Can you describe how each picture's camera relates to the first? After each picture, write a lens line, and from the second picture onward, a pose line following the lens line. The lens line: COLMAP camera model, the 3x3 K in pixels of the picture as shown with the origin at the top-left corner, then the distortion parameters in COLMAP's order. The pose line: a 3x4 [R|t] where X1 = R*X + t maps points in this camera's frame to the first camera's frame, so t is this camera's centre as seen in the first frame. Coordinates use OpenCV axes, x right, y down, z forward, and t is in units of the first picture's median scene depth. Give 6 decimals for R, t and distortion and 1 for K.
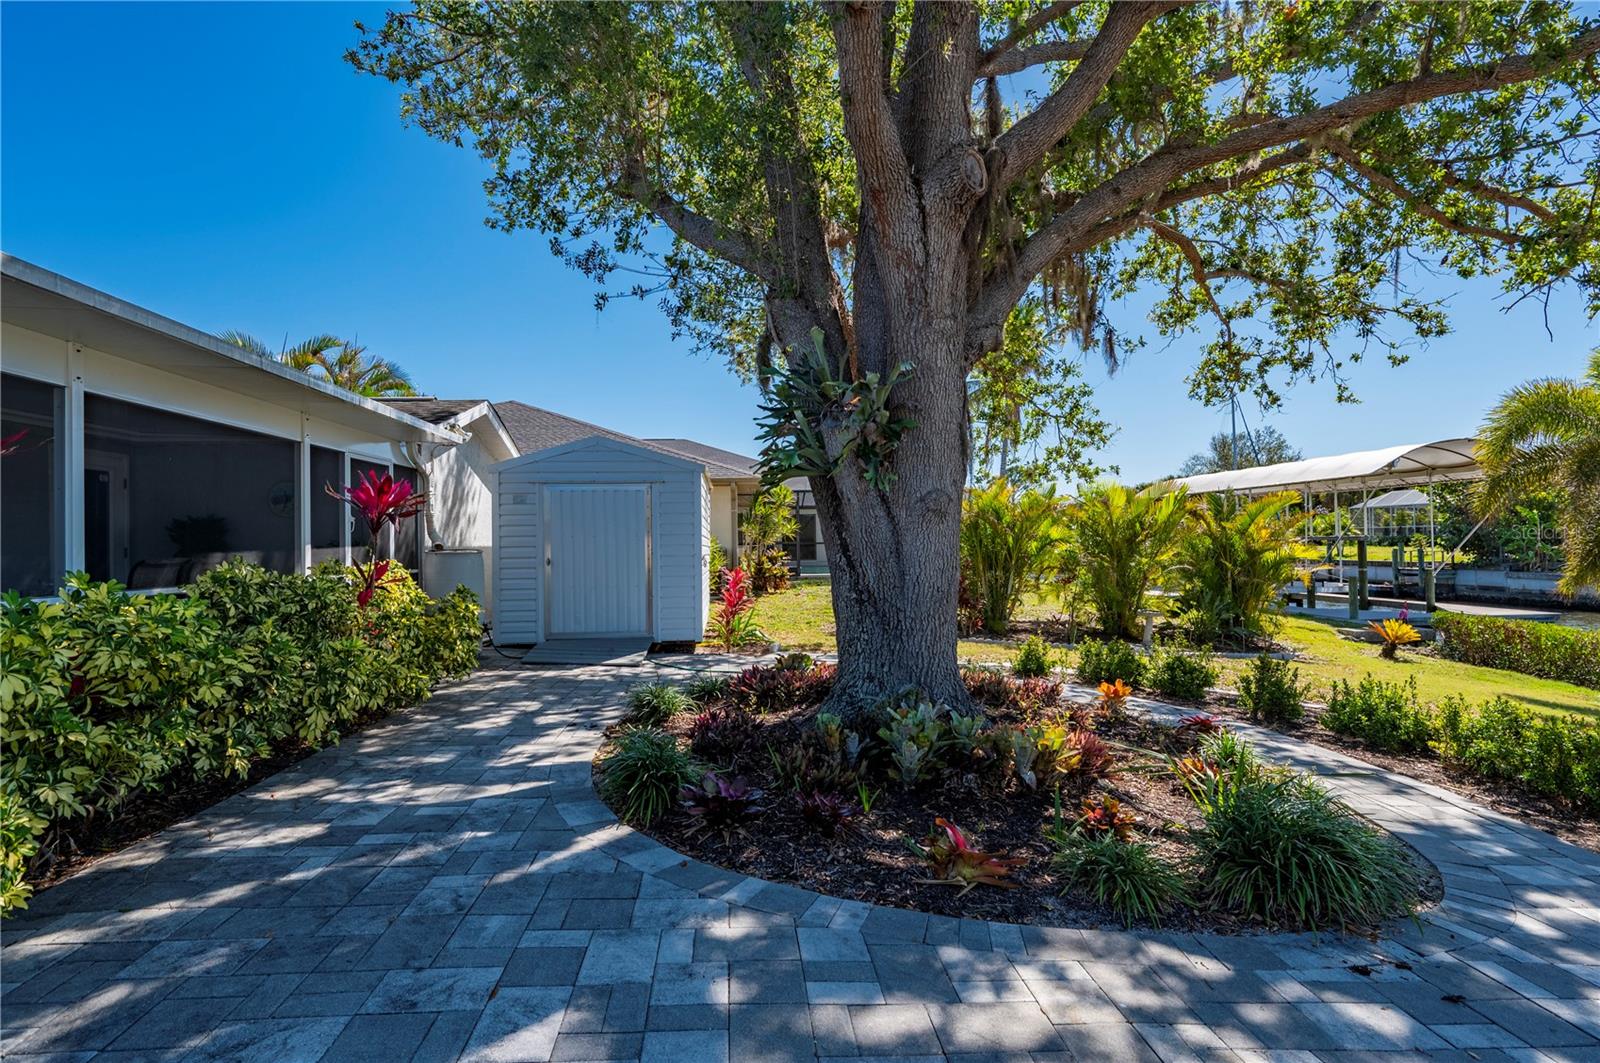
lens RADIAL K [[784.0, 0, 798.1], [0, 784.0, 529.0], [0, 0, 1]] dist [-0.009524, 0.001288]
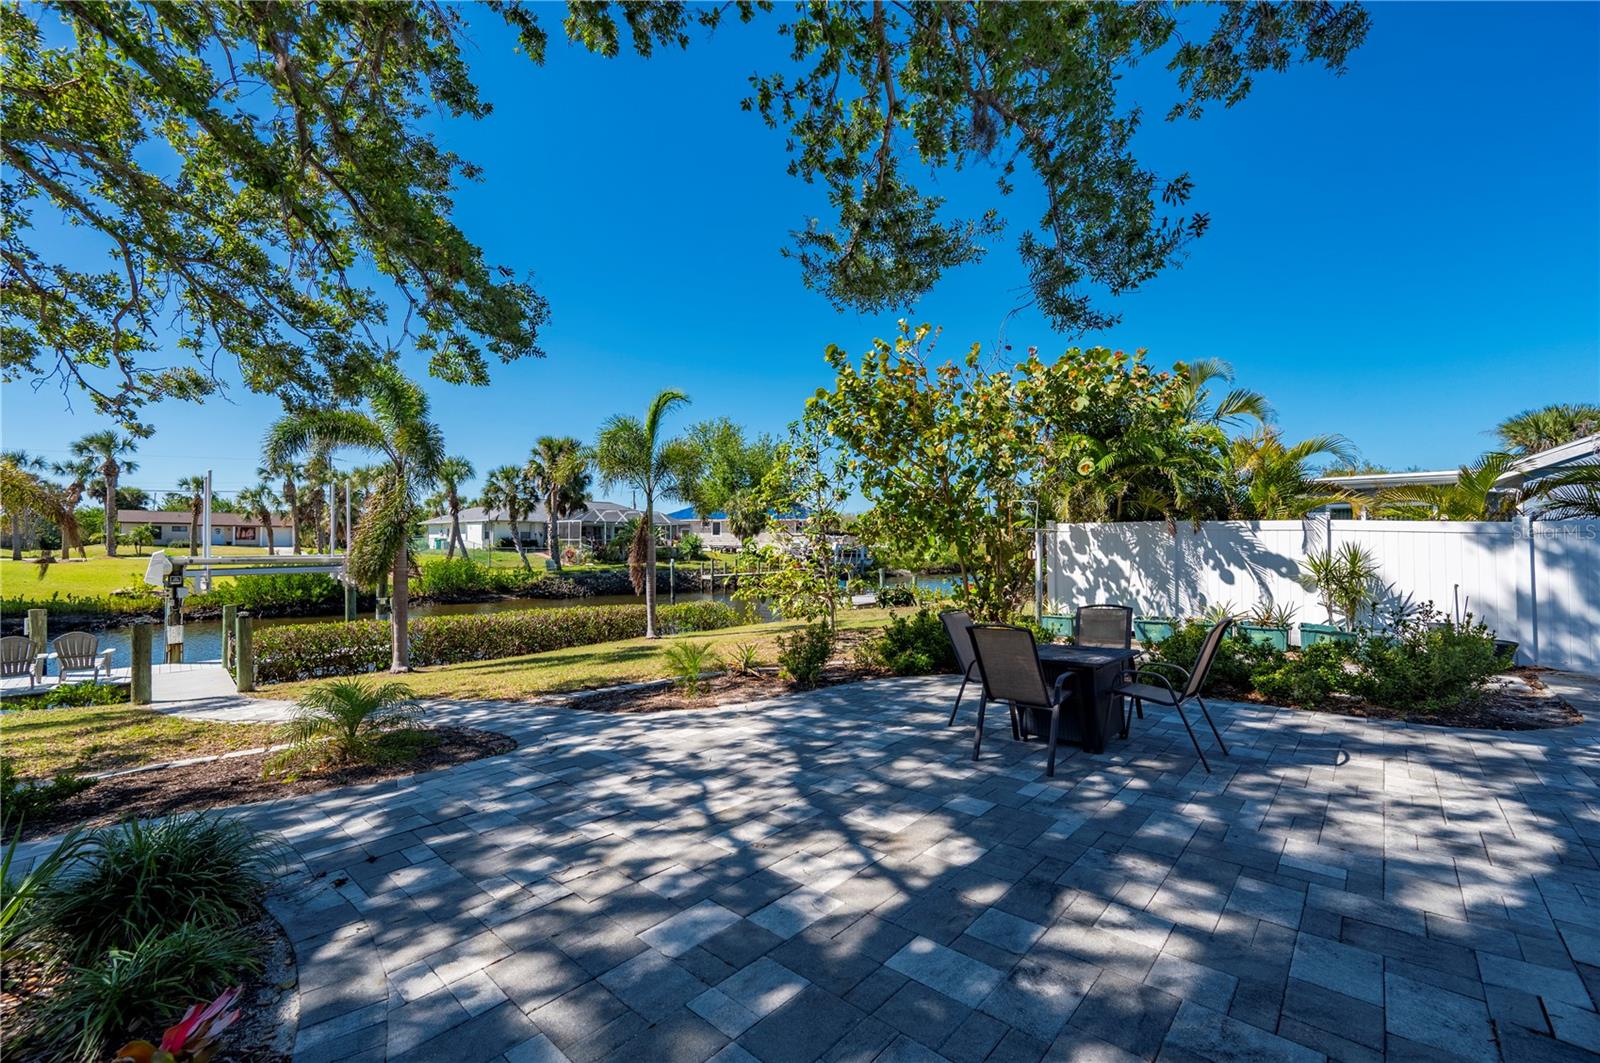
lens RADIAL K [[635.4, 0, 811.7], [0, 635.4, 530.3], [0, 0, 1]] dist [-0.020884, 0.007222]
pose [[-0.672118, 0.023971, 0.740056, -0.113362], [-0.003519, 0.999361, -0.035565, -0.001276], [-0.740435, -0.026508, -0.671605, 0.198977]]
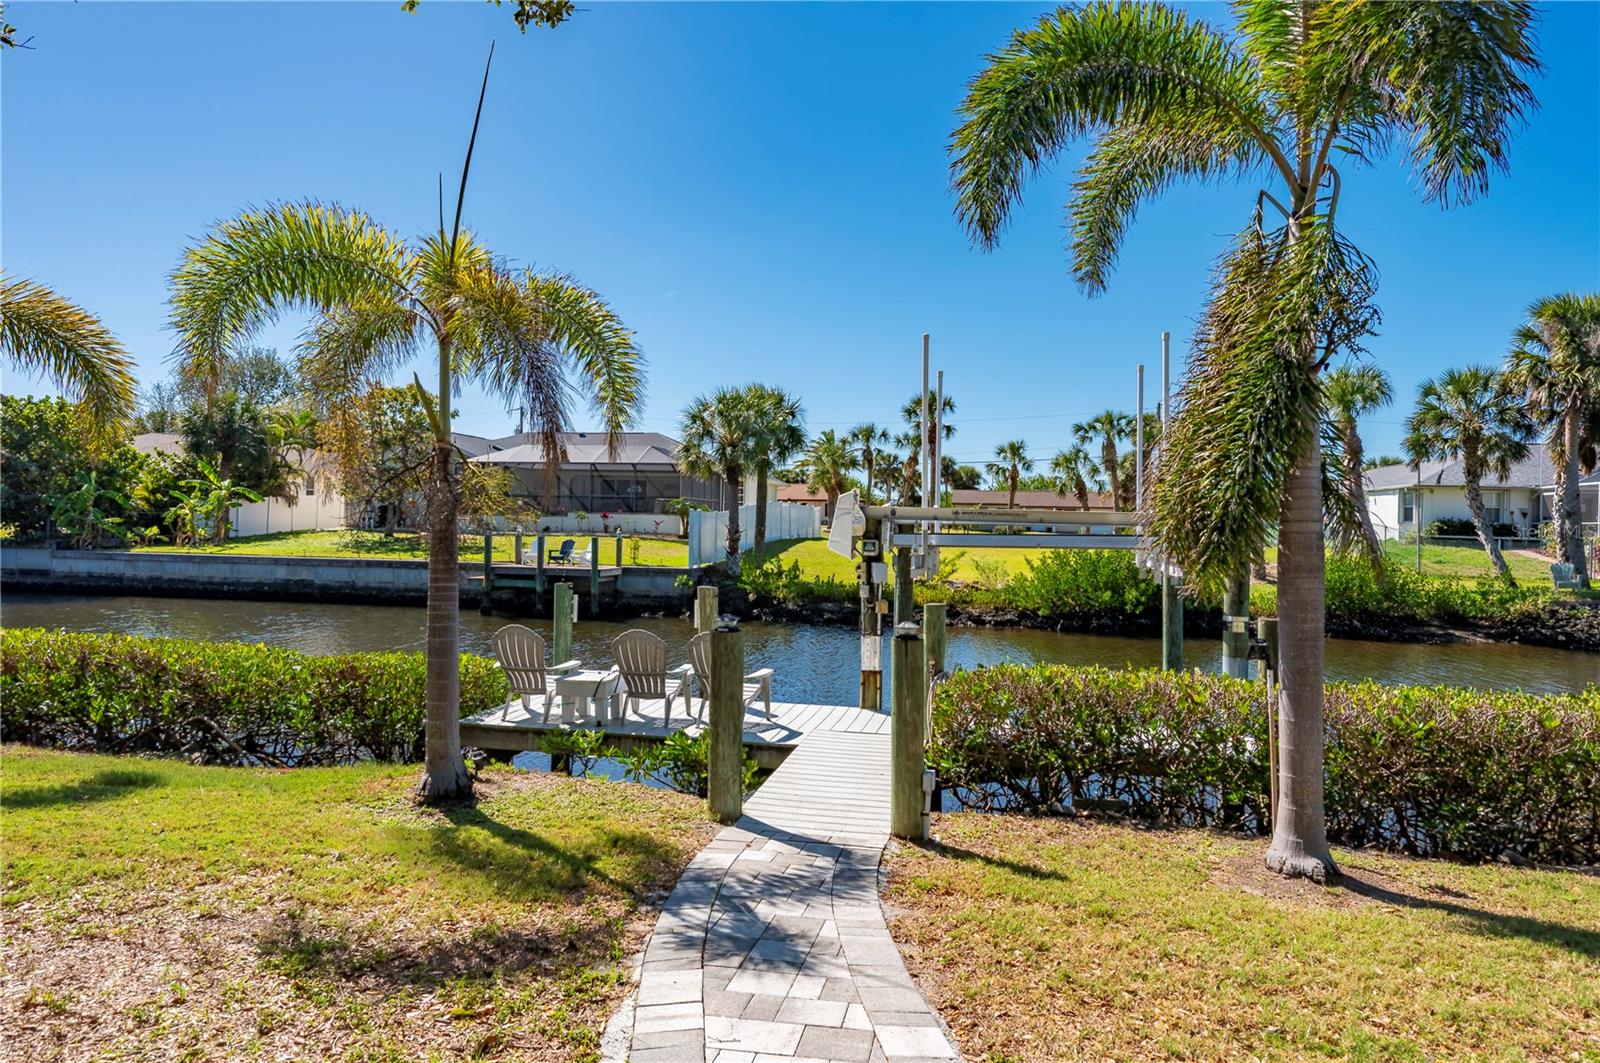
lens RADIAL K [[1011.5, 0, 773.6], [0, 1011.5, 509.0], [0, 0, 1]] dist [-0.006894, -0.000830]
pose [[0.279408, 0.031776, 0.959646, 0.448425], [-0.035974, 0.999097, -0.022609, 0.033840], [-0.959498, -0.028205, 0.280299, 0.125760]]
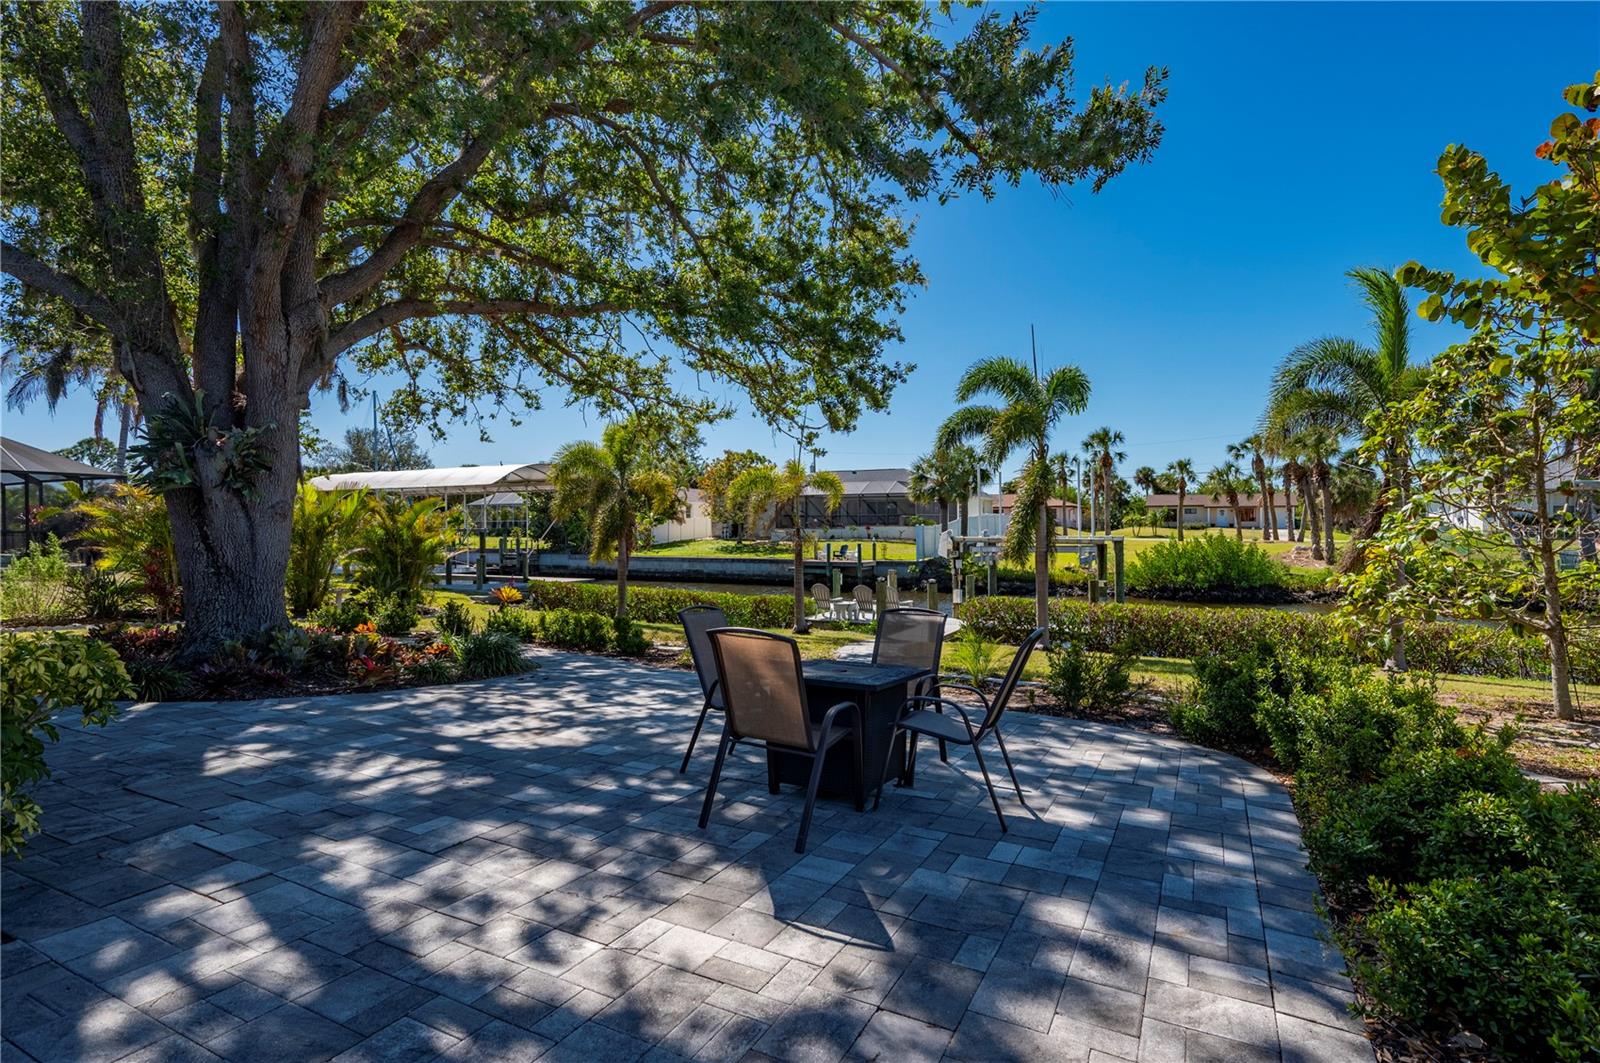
lens RADIAL K [[784.0, 0, 798.1], [0, 784.0, 529.0], [0, 0, 1]] dist [-0.009524, 0.001288]
pose [[0.522522, 0.004603, 0.852614, -0.223582], [-0.014565, 0.999888, 0.003527, -0.005689], [-0.852502, -0.014261, 0.522530, -0.255430]]
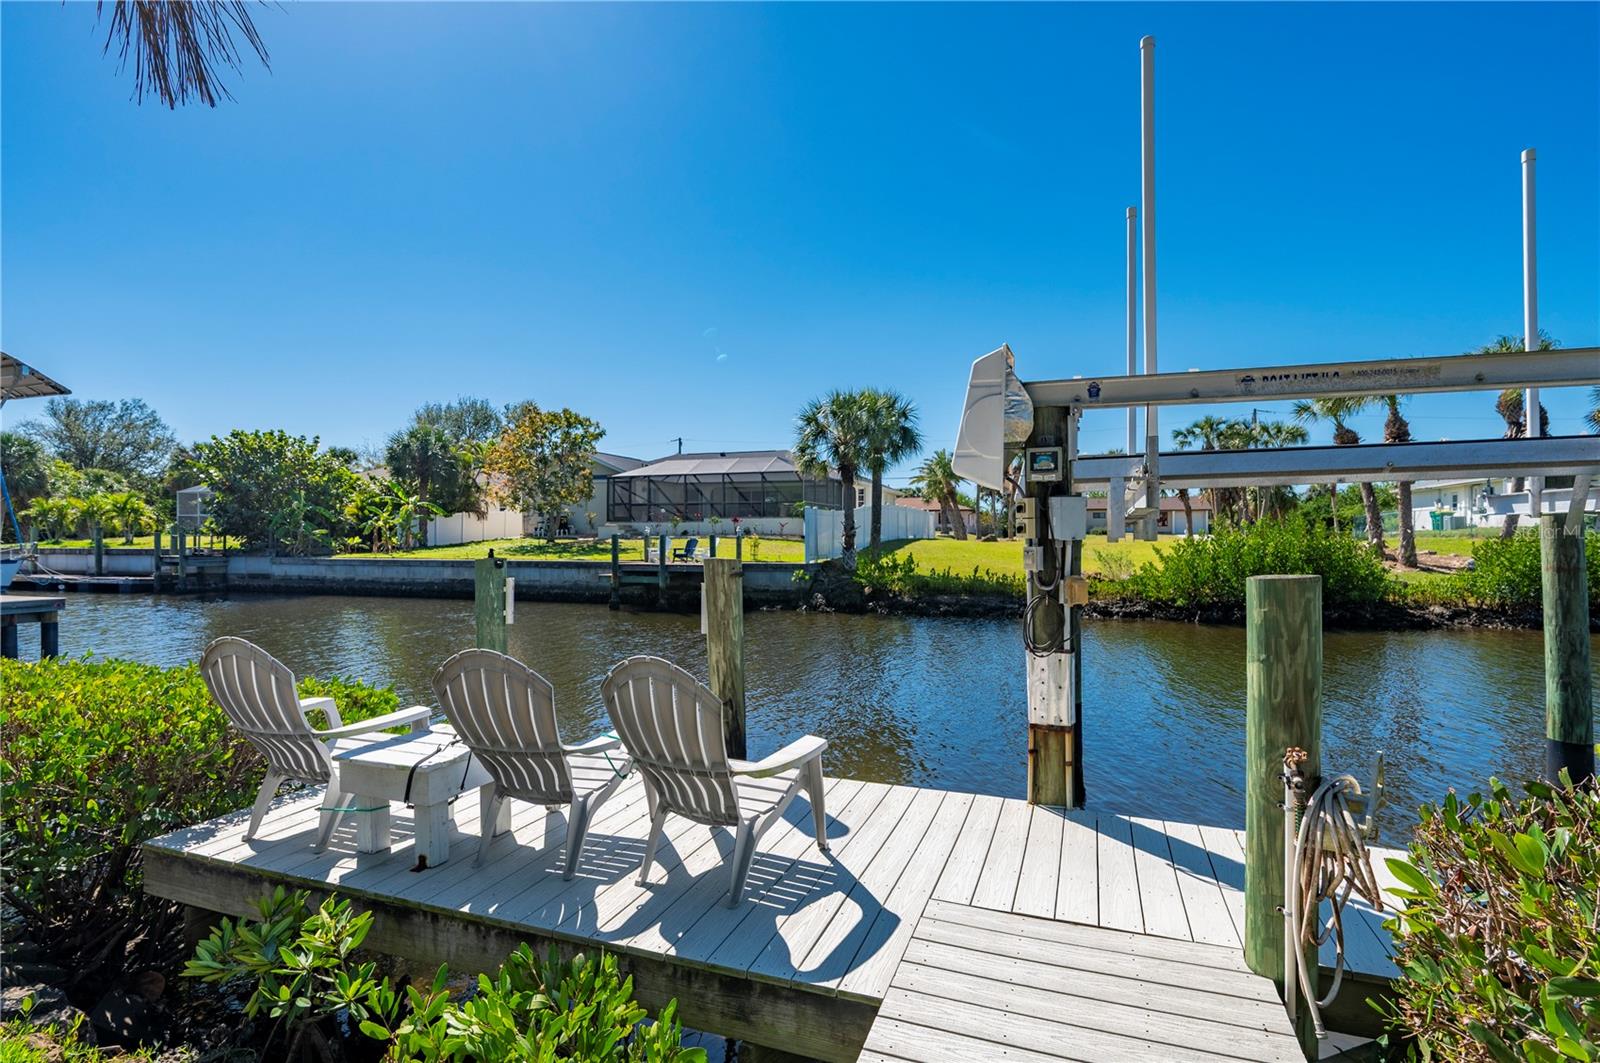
lens RADIAL K [[808.2, 0, 744.8], [0, 808.2, 535.1], [0, 0, 1]] dist [-0.010020, -0.000112]
pose [[0.451038, 0.009521, 0.892454, 0.907607], [-0.013682, 0.999899, -0.003753, 0.071053], [-0.892400, -0.010518, 0.451123, 0.236666]]
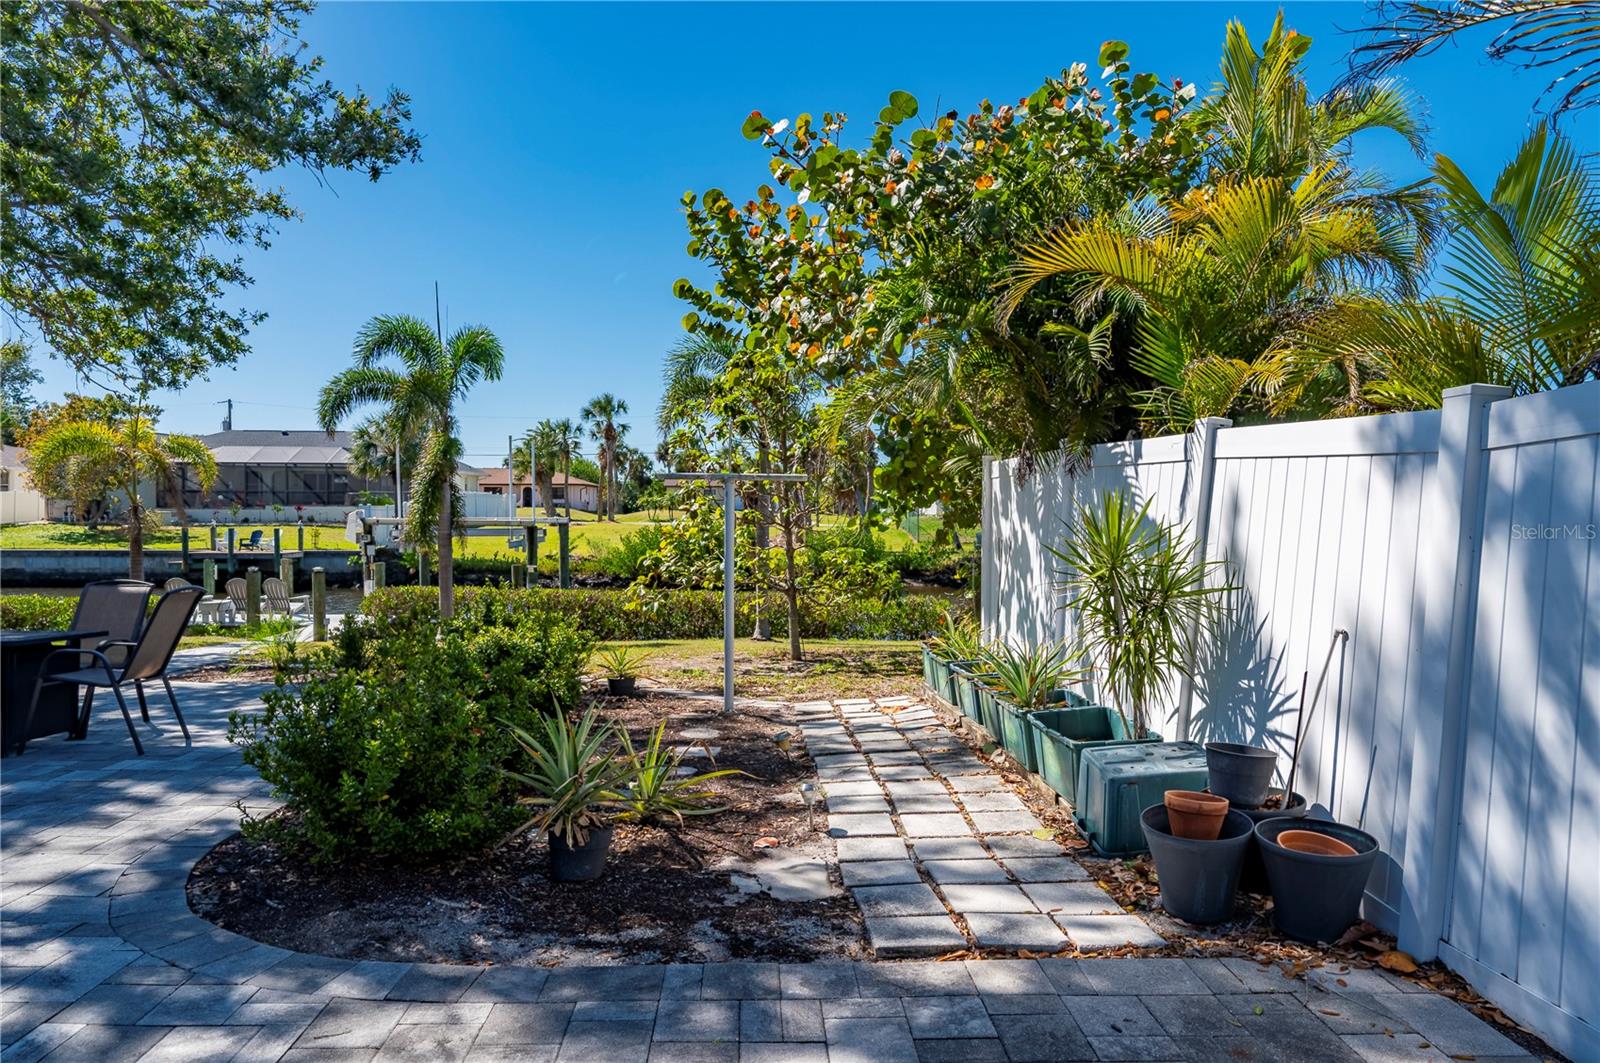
lens RADIAL K [[978.9, 0, 767.8], [0, 978.9, 531.7], [0, 0, 1]] dist [0.000243, 0.000645]
pose [[0.037748, -0.014574, 0.999181, -0.341910], [-0.019747, 0.999688, 0.015327, -0.005113], [-0.999092, -0.020309, 0.037448, -0.436797]]
